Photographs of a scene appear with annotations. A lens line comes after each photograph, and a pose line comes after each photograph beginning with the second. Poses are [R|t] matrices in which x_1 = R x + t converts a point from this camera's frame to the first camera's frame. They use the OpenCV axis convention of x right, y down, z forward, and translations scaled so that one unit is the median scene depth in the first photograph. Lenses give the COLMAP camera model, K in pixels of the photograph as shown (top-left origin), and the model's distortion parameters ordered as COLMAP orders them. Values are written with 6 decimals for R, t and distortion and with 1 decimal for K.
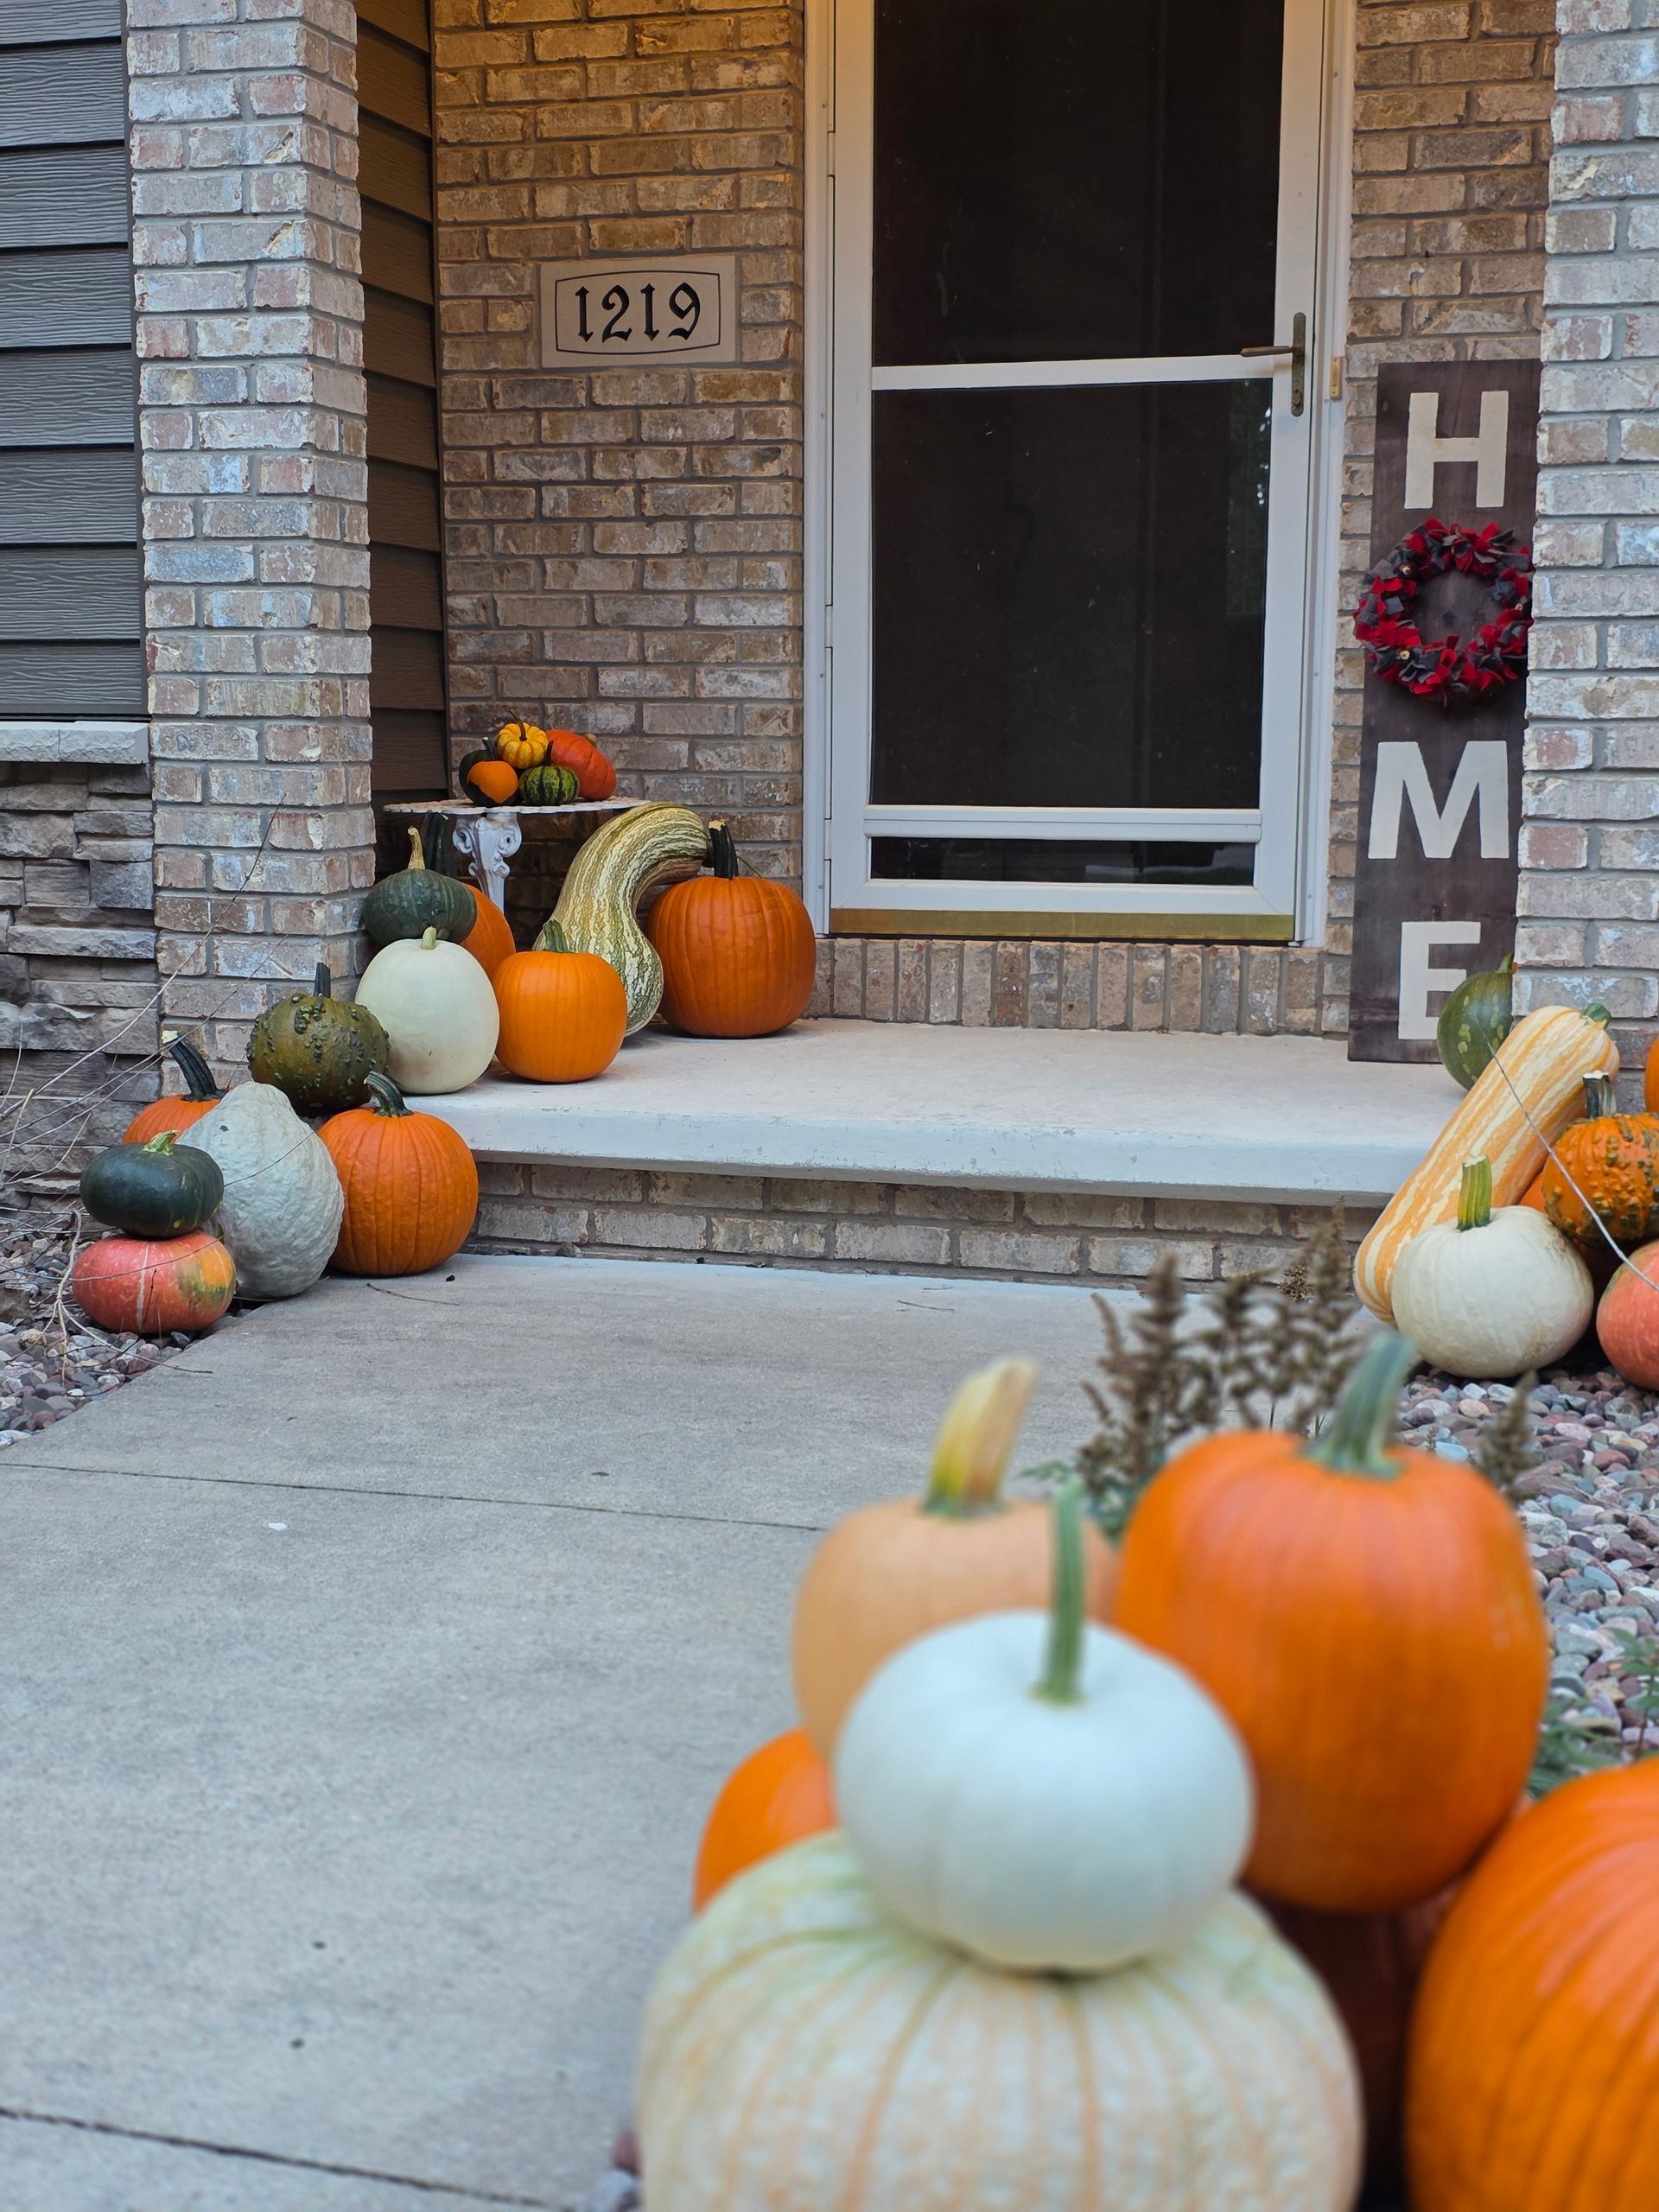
lens RADIAL K [[2941.9, 0, 820.6], [0, 2941.9, 1143.2], [0, 0, 1]] dist [0.226100, -0.758073]
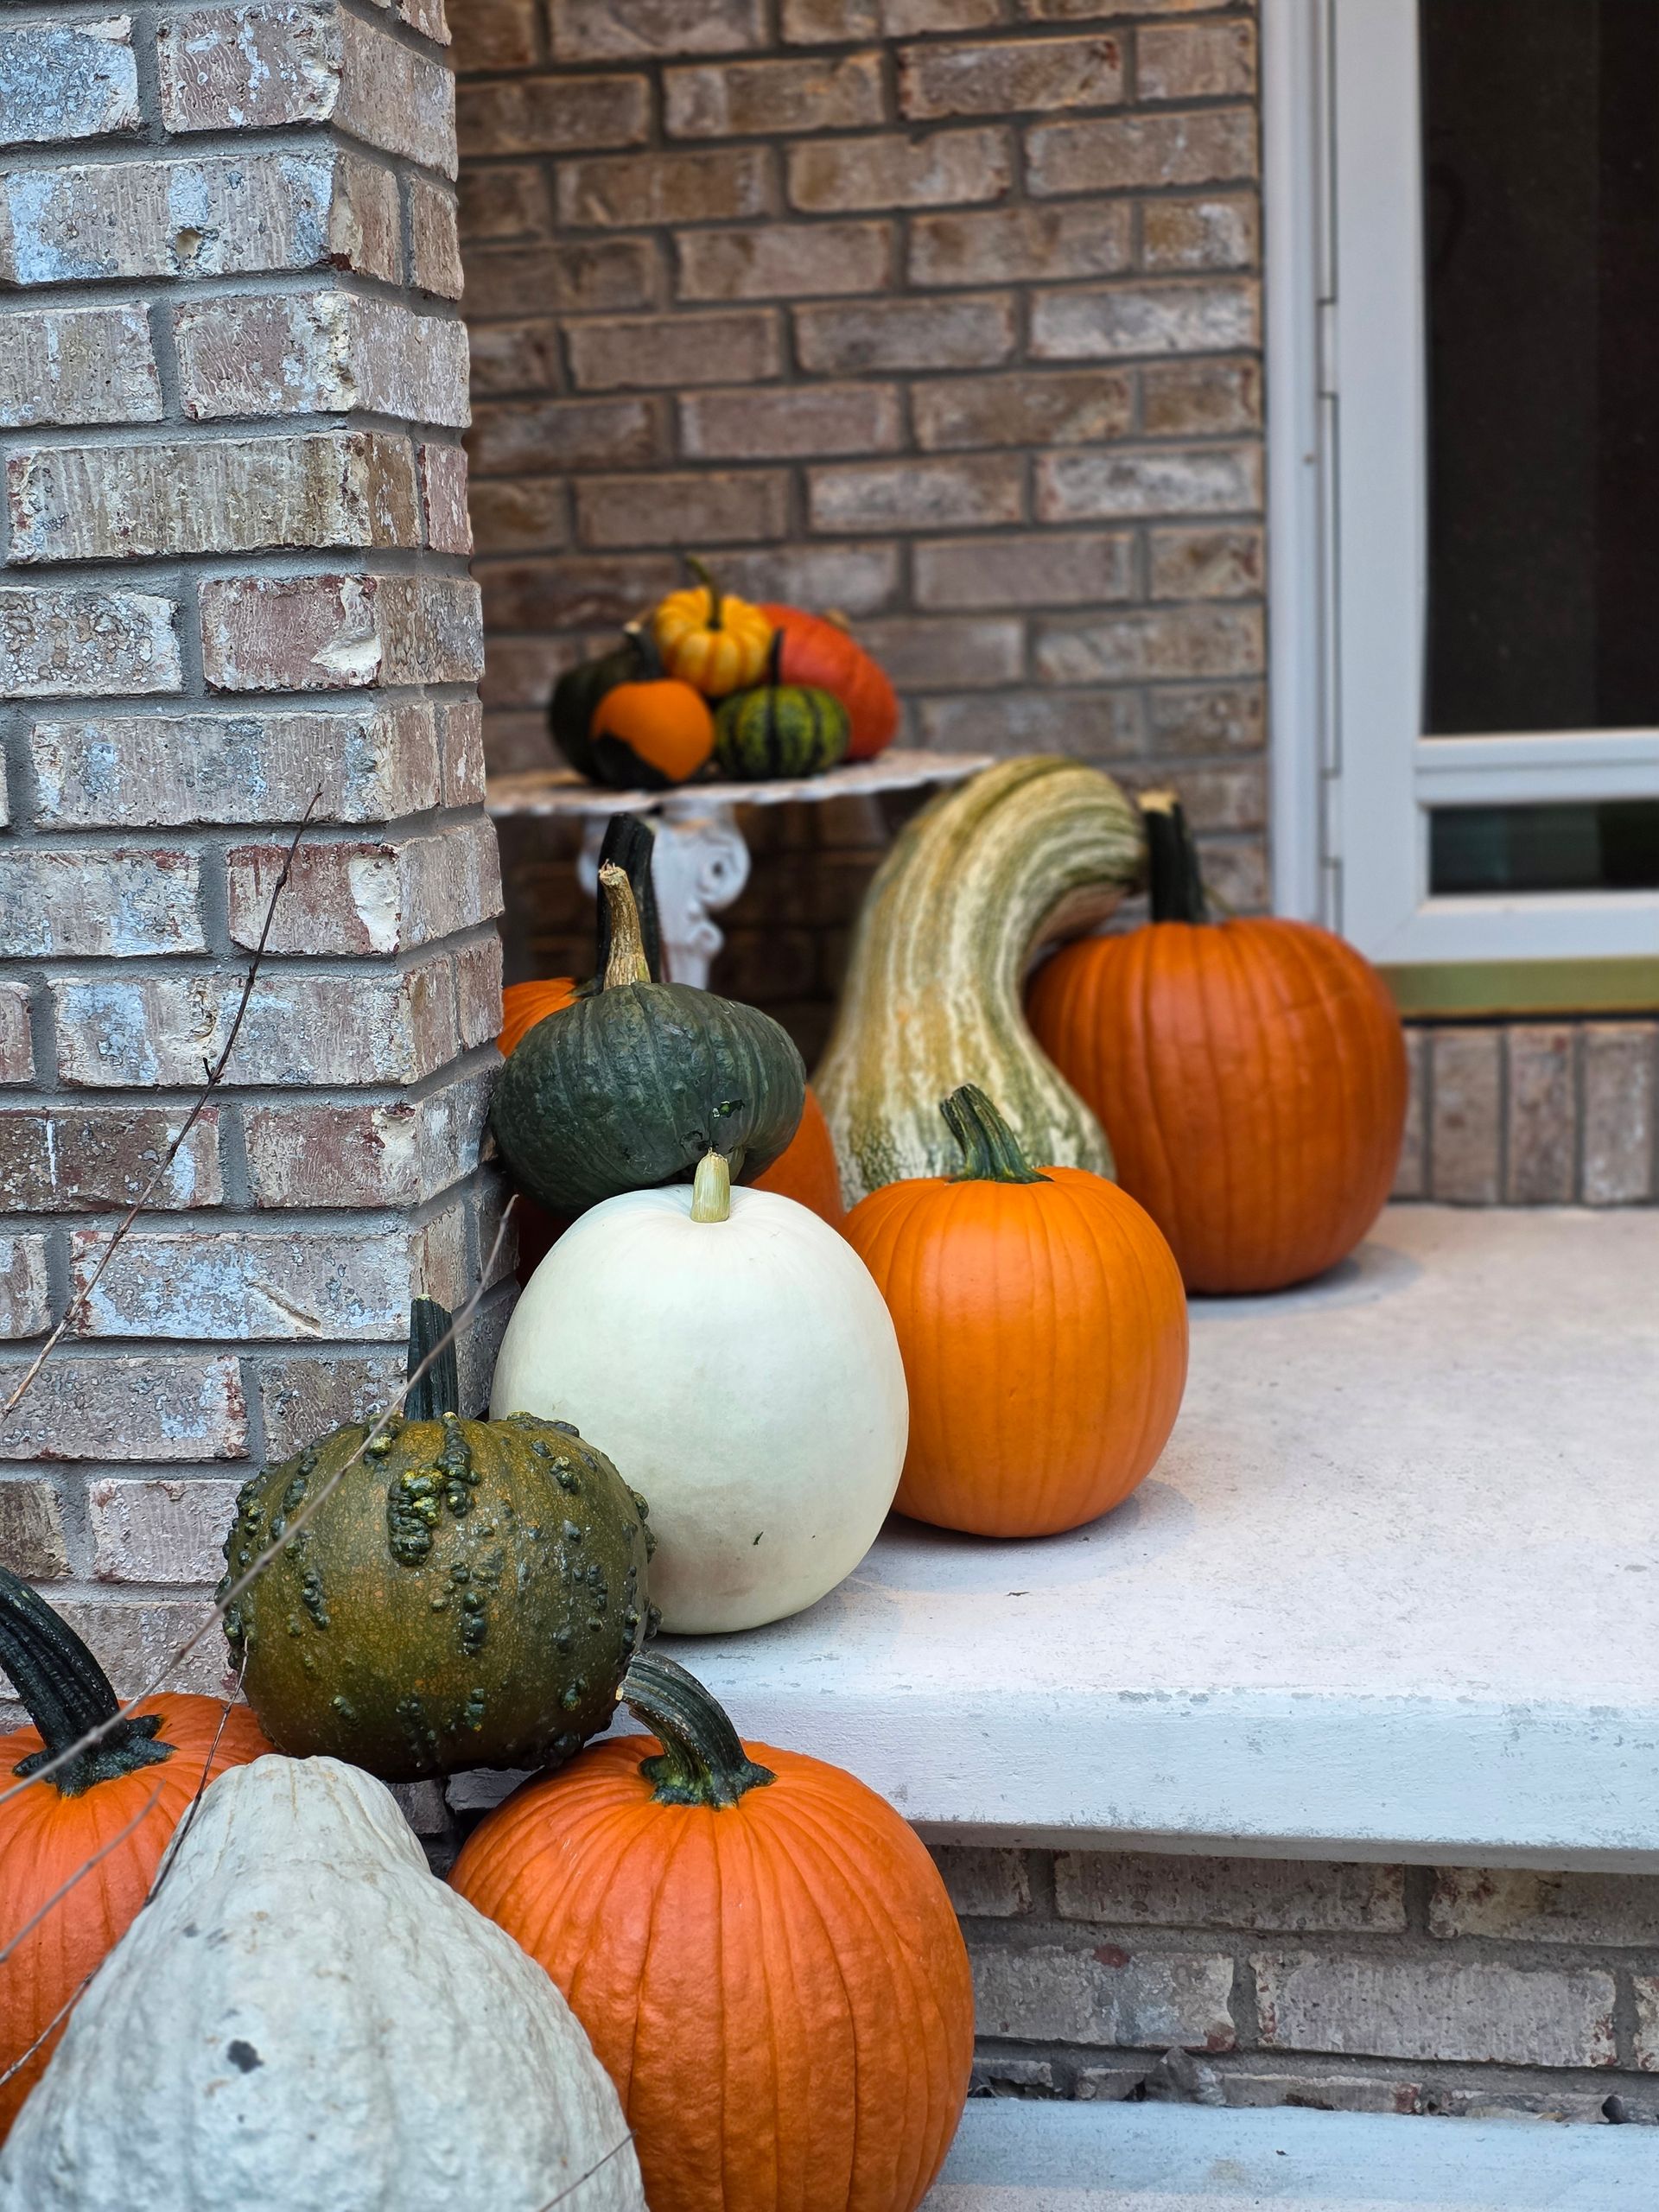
lens RADIAL K [[2941.9, 0, 820.6], [0, 2941.9, 1143.2], [0, 0, 1]] dist [0.226100, -0.758073]
pose [[0.991790, -0.063712, 0.110875, -0.146164], [0.061679, 0.997861, 0.021671, -0.075253], [-0.112019, -0.014655, 0.993598, 0.611032]]
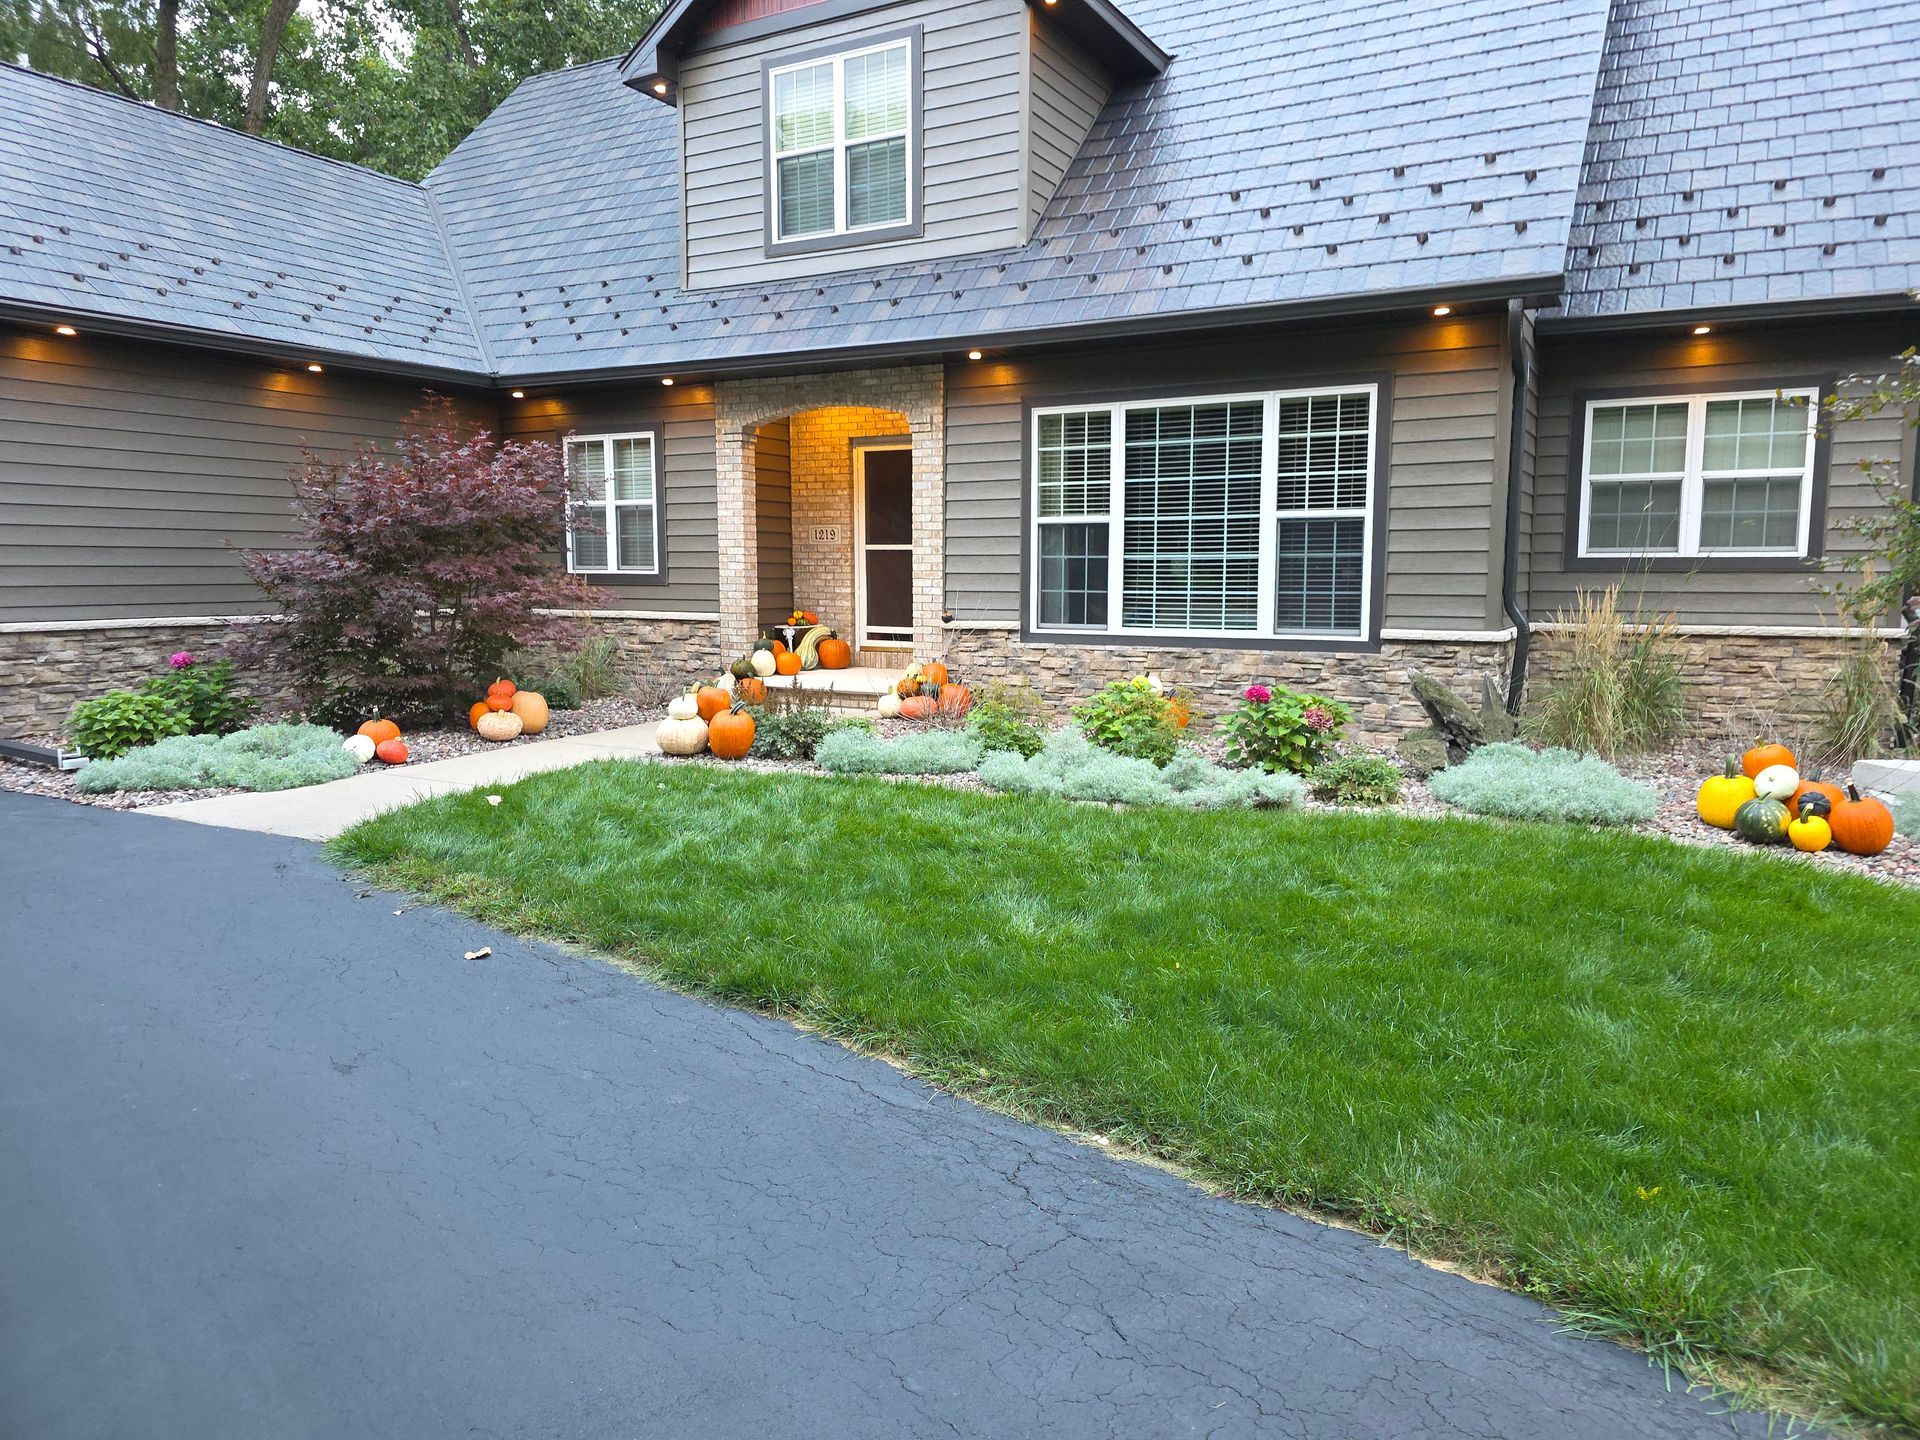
lens RADIAL K [[1276.2, 0, 973.5], [0, 1276.2, 719.3], [0, 0, 1]] dist [0.088333, -0.132336]
pose [[0.978594, 0.022528, -0.204563, 0.742289], [-0.026836, 0.999472, -0.018312, 0.095652], [0.204043, 0.023409, 0.978682, -1.299213]]
